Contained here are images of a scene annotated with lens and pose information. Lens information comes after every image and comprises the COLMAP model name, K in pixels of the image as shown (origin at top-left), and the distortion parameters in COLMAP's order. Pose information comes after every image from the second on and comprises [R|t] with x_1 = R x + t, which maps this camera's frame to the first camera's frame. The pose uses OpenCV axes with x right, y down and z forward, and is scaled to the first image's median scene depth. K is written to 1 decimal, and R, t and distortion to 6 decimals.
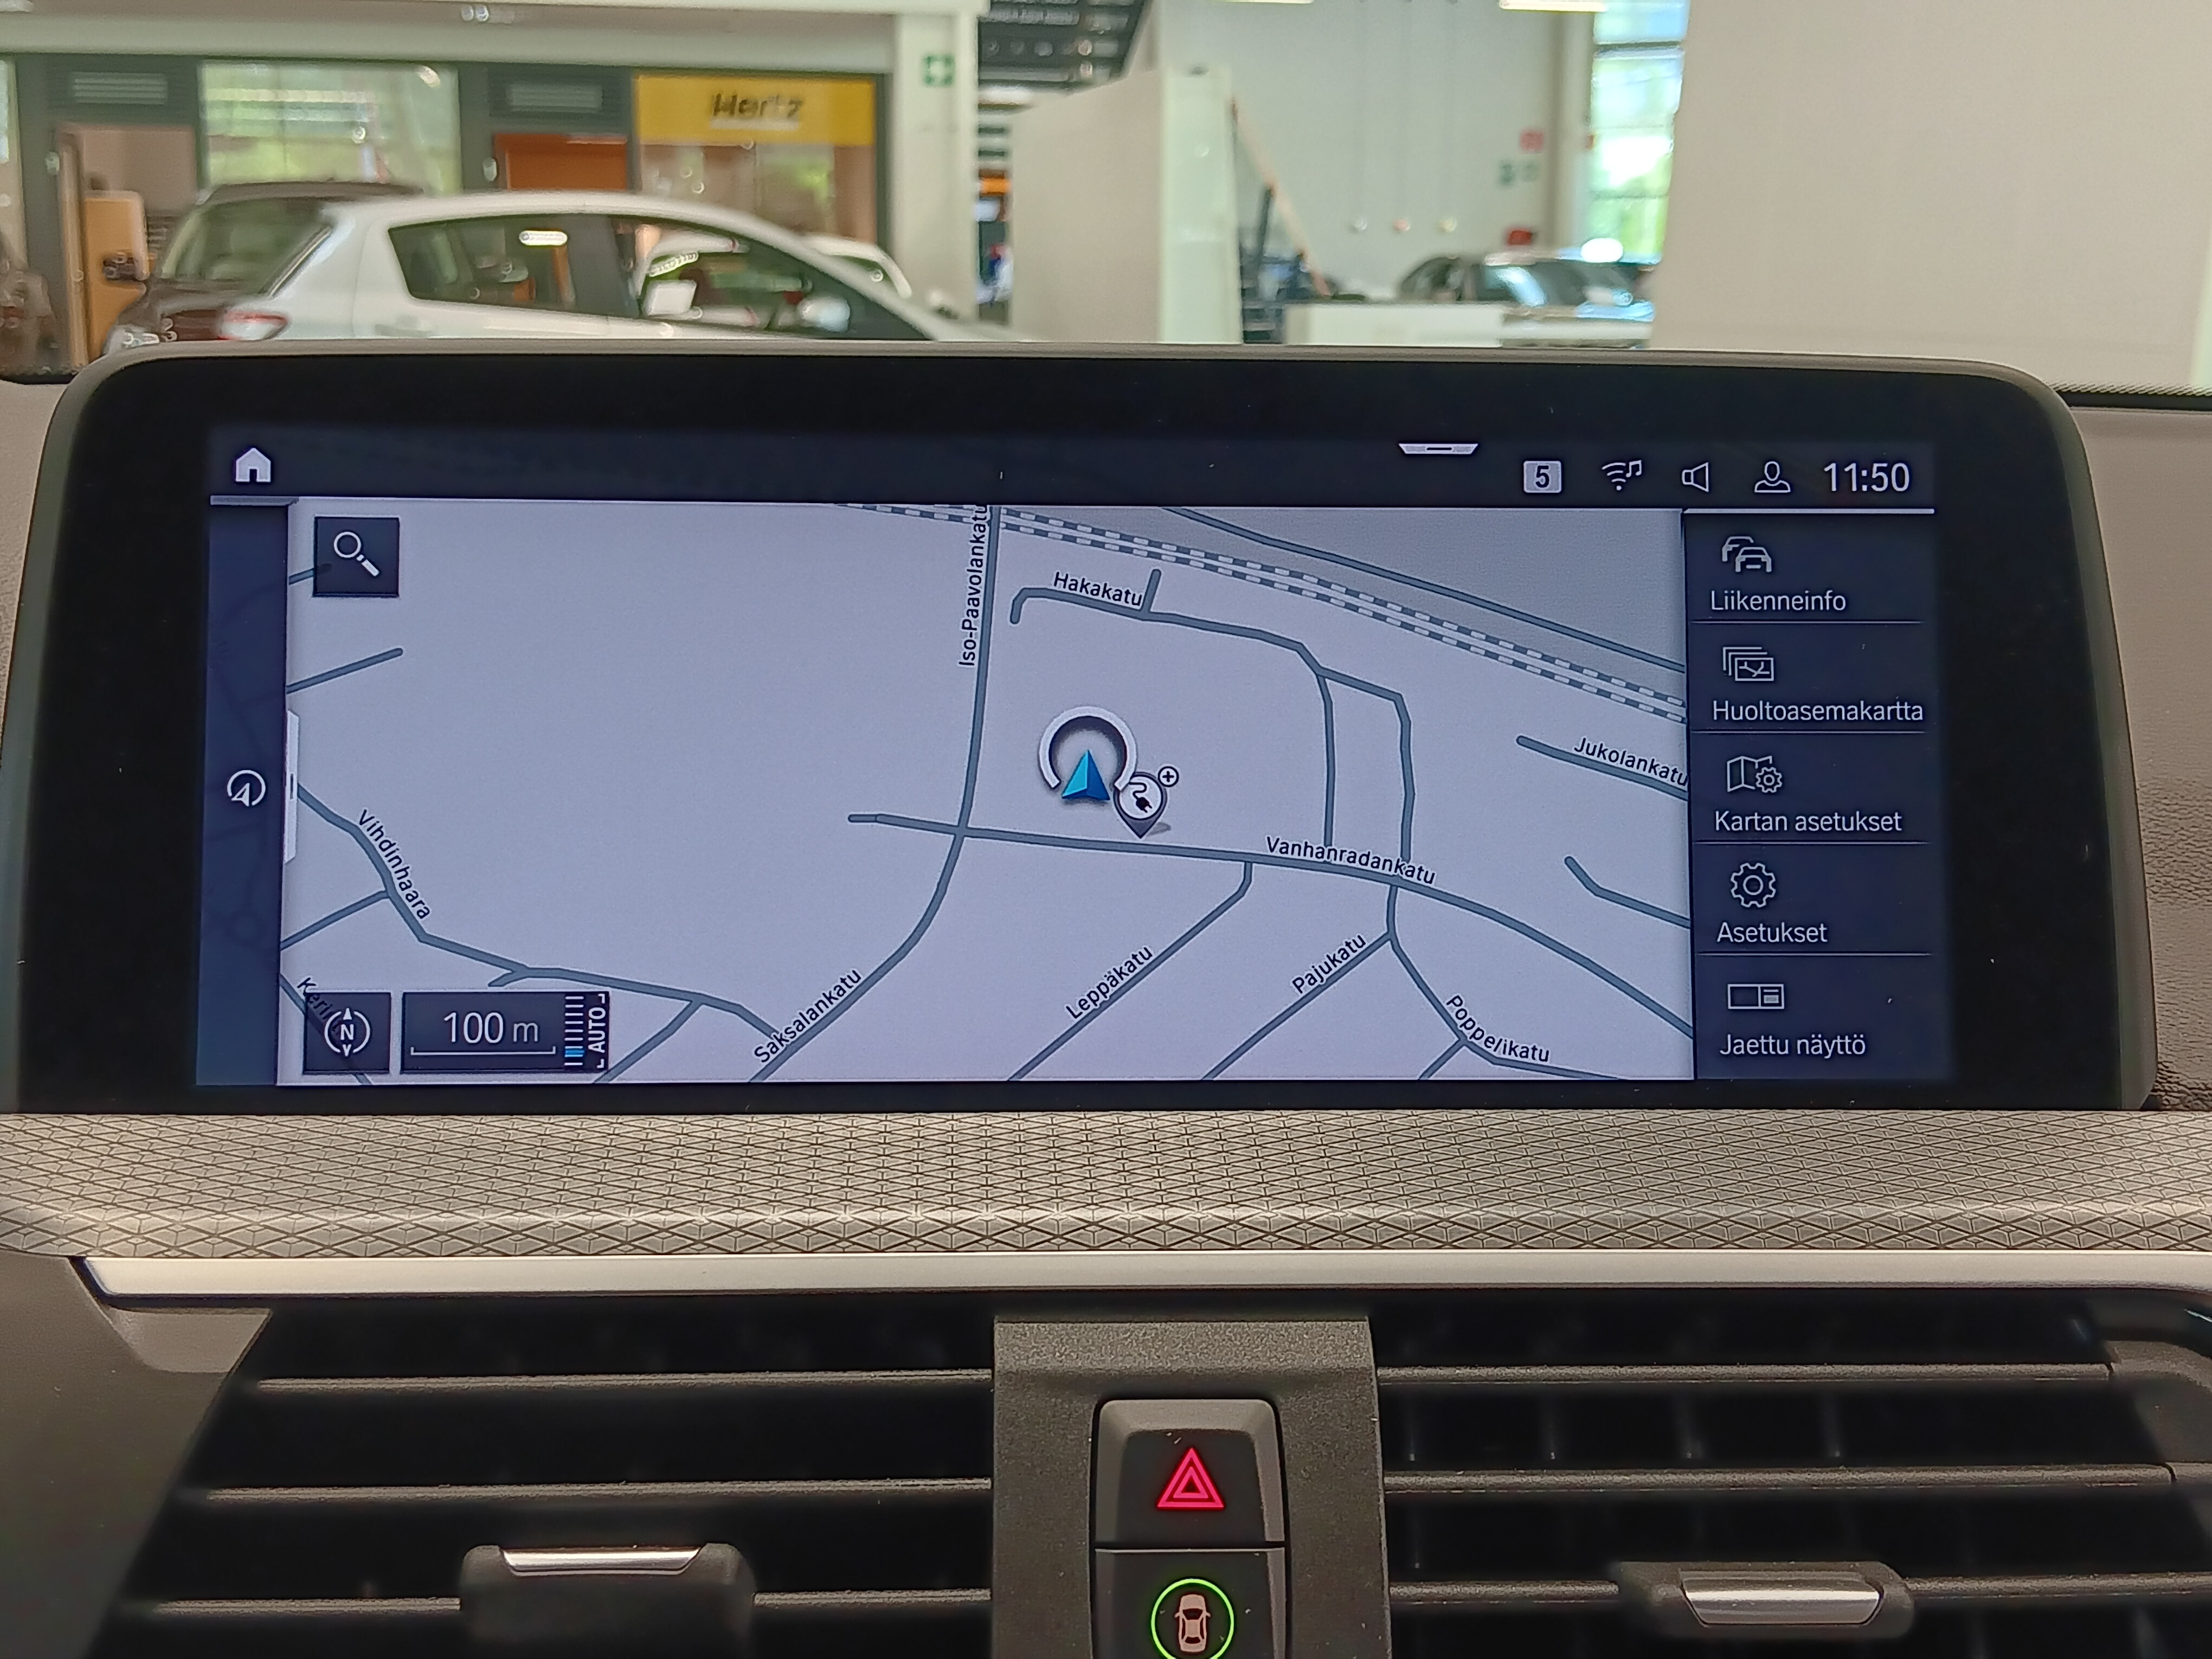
lens RADIAL K [[2781.3, 0, 1110.0], [0, 2781.3, 864.5], [0, 0, 1]] dist [0.148177, -0.361034]
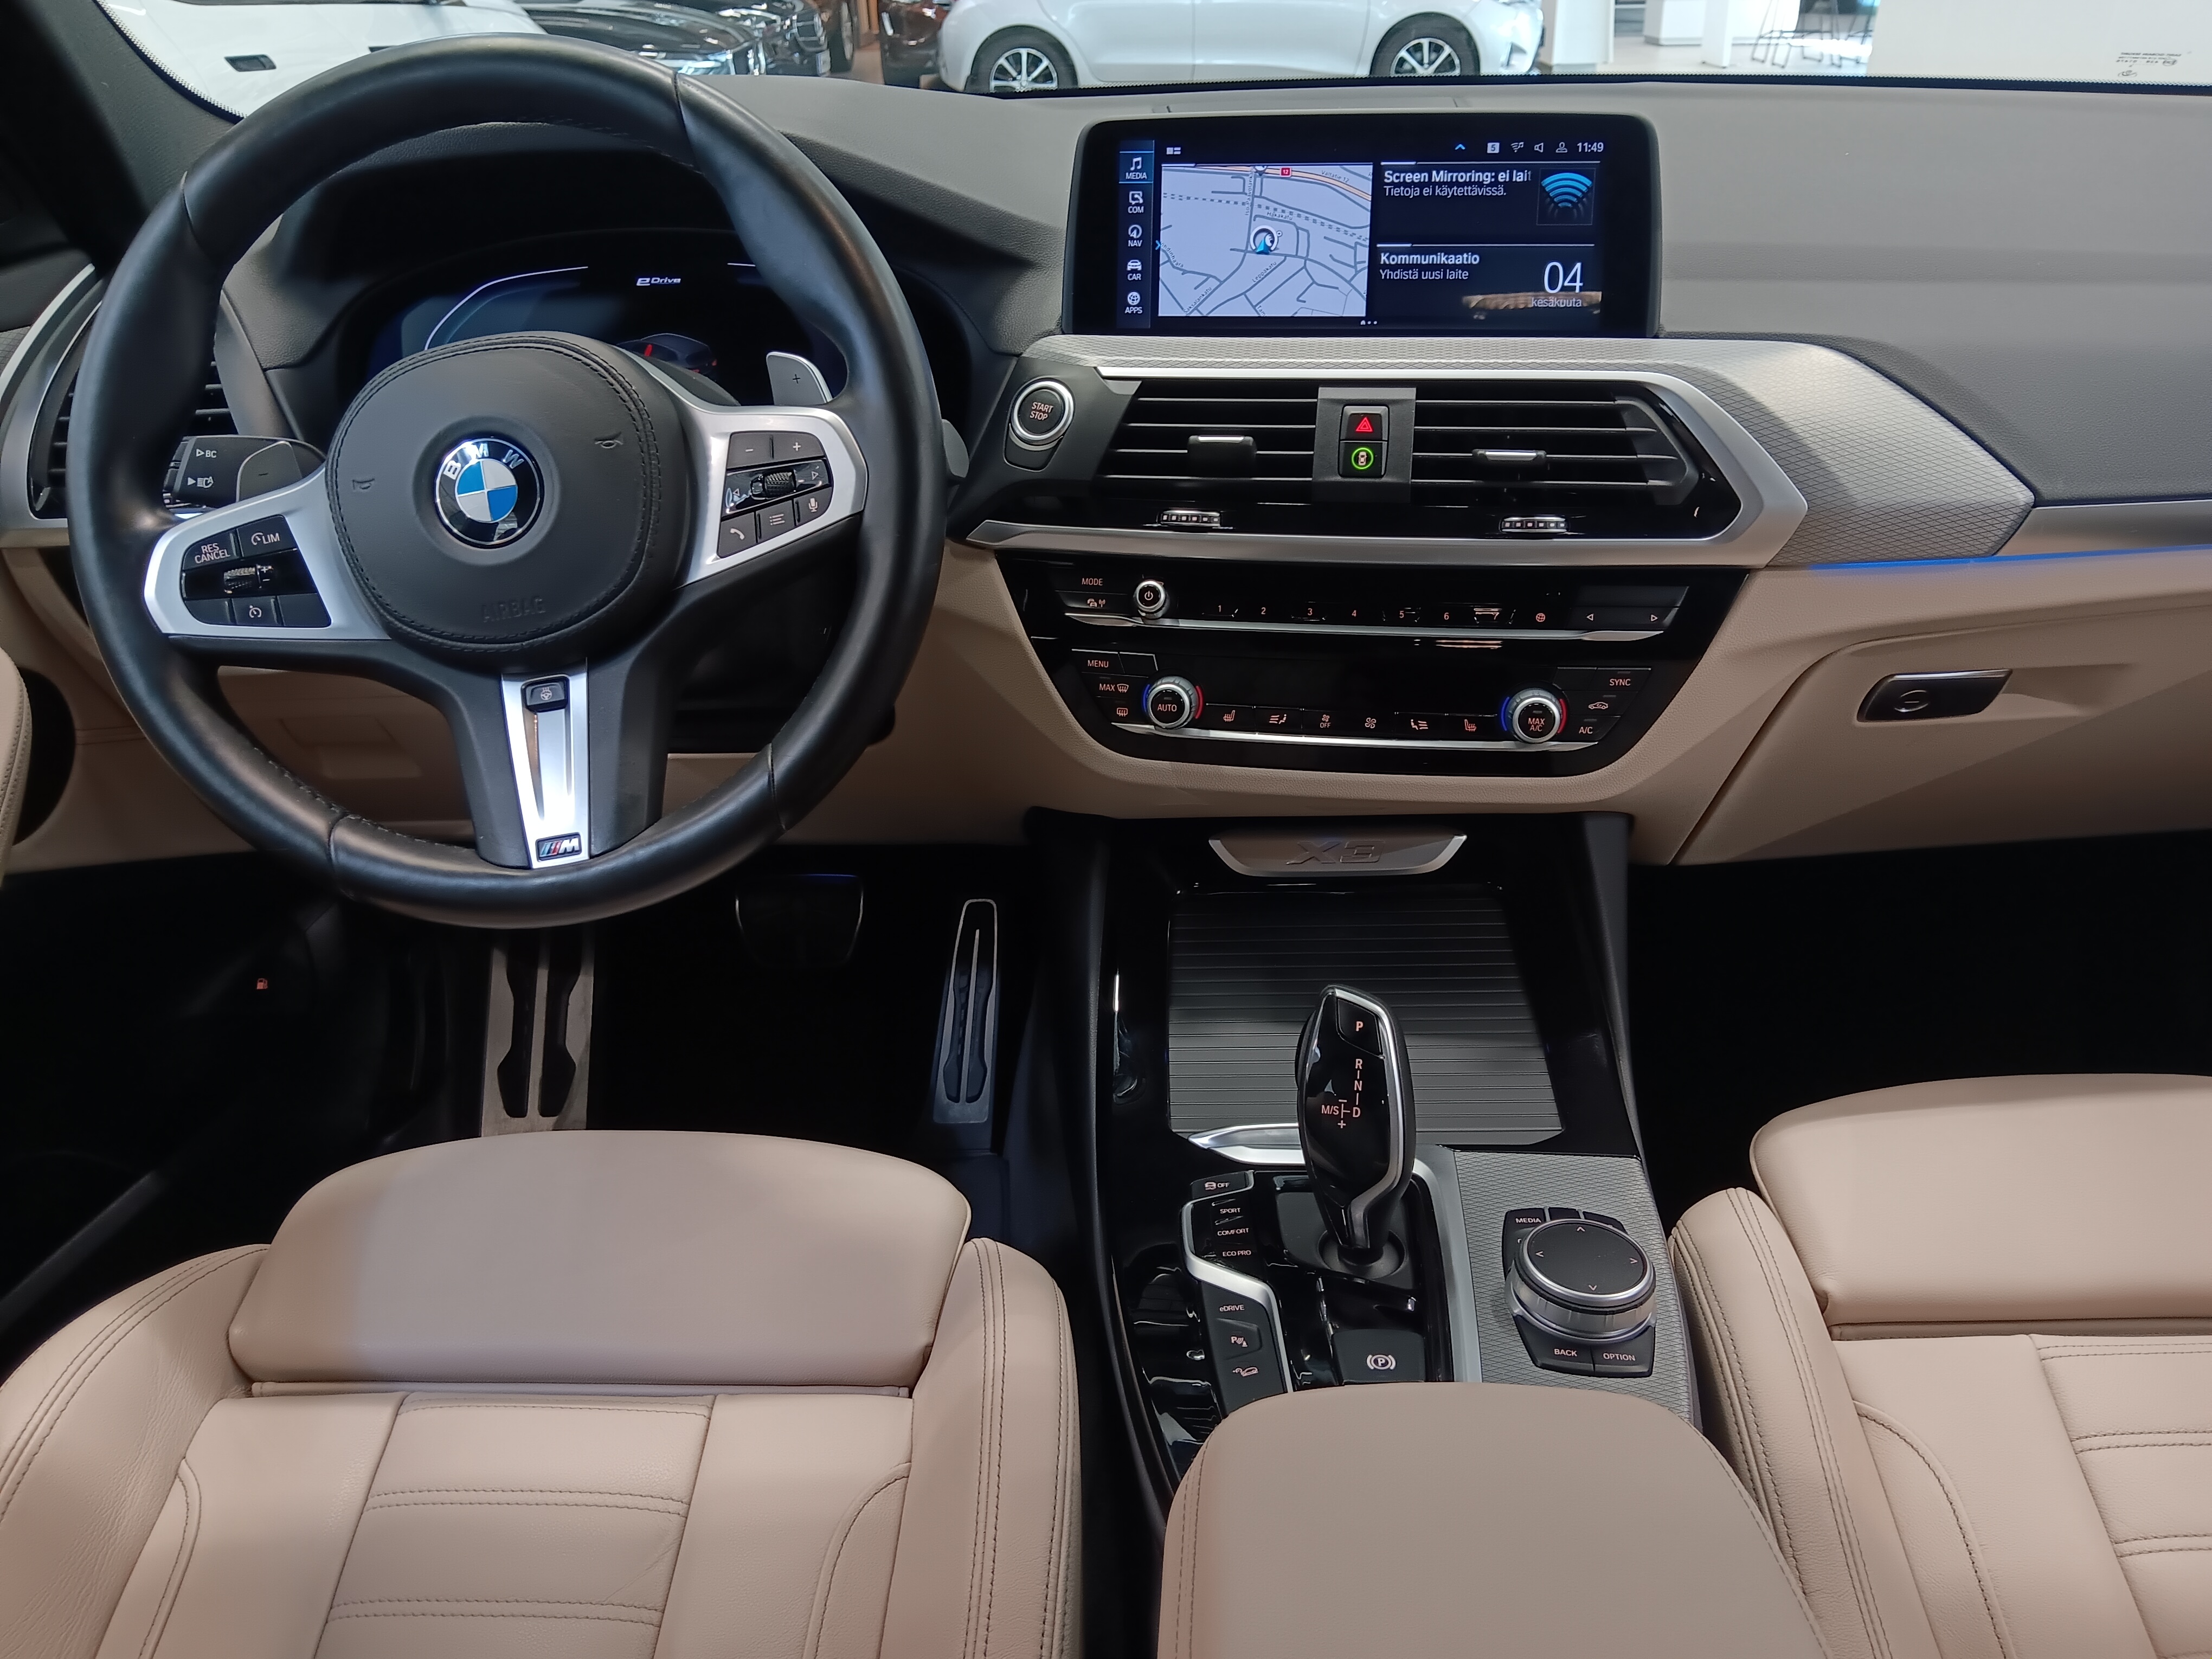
lens RADIAL K [[1736.8, 0, 1112.9], [0, 1736.8, 835.8], [0, 0, 1]] dist [0.170539, -0.476740]
pose [[0.977187, 0.064046, -0.202496, 0.195443], [-0.005353, 0.960572, 0.277979, 0.076704], [0.212315, -0.270553, 0.939001, -1.407903]]
